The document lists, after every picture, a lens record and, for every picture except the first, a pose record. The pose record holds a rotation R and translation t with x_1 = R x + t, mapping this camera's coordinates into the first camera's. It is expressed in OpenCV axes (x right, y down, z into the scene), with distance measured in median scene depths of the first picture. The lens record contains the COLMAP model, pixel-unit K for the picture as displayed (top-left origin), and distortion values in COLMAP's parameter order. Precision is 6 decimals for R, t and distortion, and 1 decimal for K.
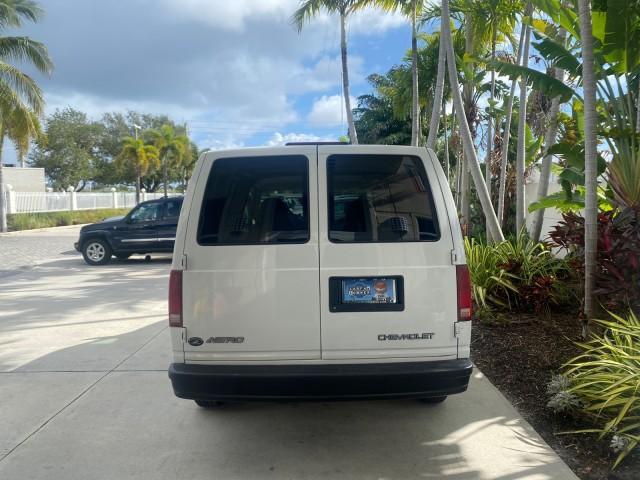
lens RADIAL K [[490.8, 0, 318.9], [0, 490.8, 238.2], [0, 0, 1]] dist [0.006689, 0.000868]
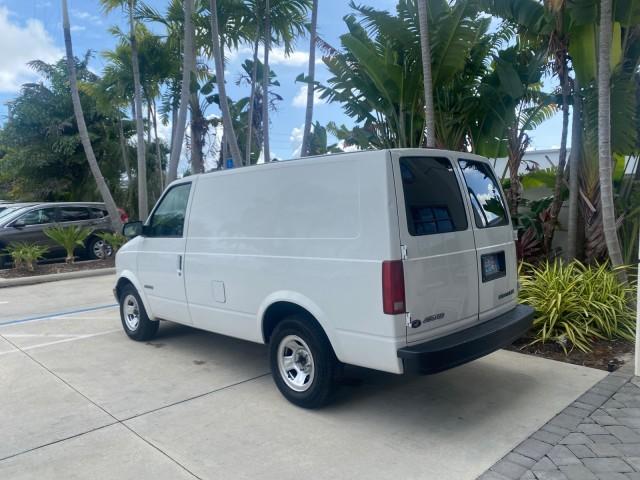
lens RADIAL K [[492.2, 0, 318.1], [0, 492.2, 240.5], [0, 0, 1]] dist [0.006900, -0.006513]
pose [[0.715064, -0.054192, 0.696955, -0.255669], [0.062277, 0.997965, 0.013702, -0.000674], [-0.696280, 0.033606, 0.716984, 0.080207]]
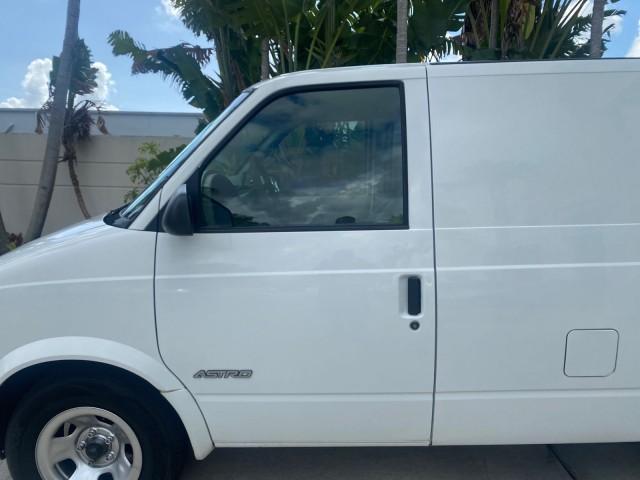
lens RADIAL K [[491.5, 0, 321.1], [0, 491.5, 237.8], [0, 0, 1]] dist [0.006866, -0.003977]
pose [[0.006836, -0.128965, 0.991626, -0.208380], [0.060498, 0.989886, 0.128321, -0.020616], [-0.998145, 0.059114, 0.014569, 0.437110]]
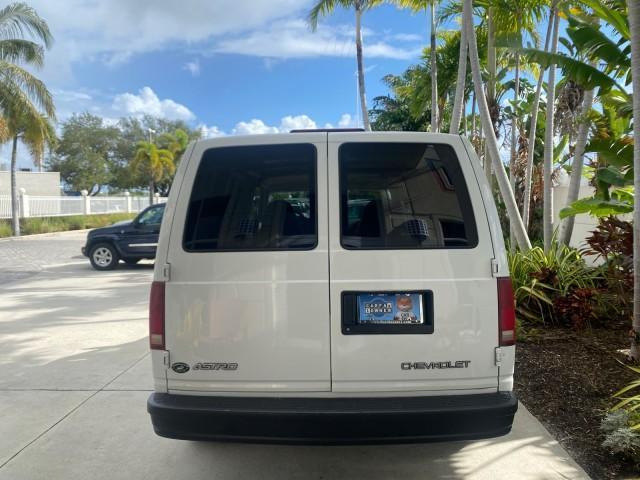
lens RADIAL K [[492.2, 0, 318.1], [0, 492.2, 240.5], [0, 0, 1]] dist [0.006900, -0.006513]
pose [[0.999518, 0.003894, -0.030793, 0.001508], [-0.004074, 0.999975, -0.005806, -0.000216], [0.030769, 0.005929, 0.999509, 0.038341]]
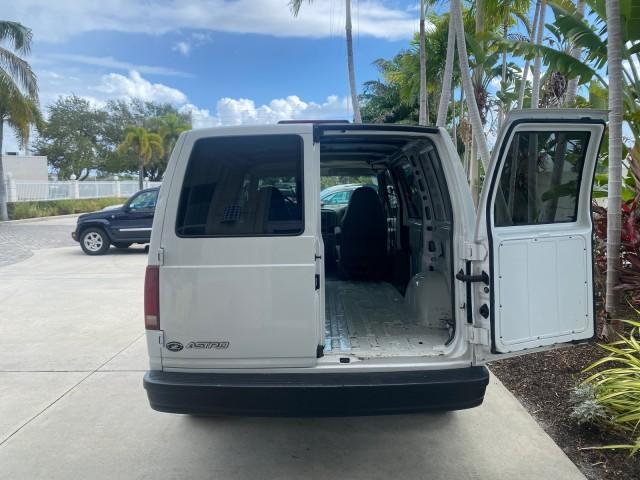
lens RADIAL K [[491.5, 0, 321.1], [0, 491.5, 237.8], [0, 0, 1]] dist [0.006866, -0.003977]
pose [[0.999974, 0.002841, -0.006657, 0.003833], [-0.002704, 0.999785, 0.020542, -0.000768], [0.006714, -0.020524, 0.999767, 0.027433]]
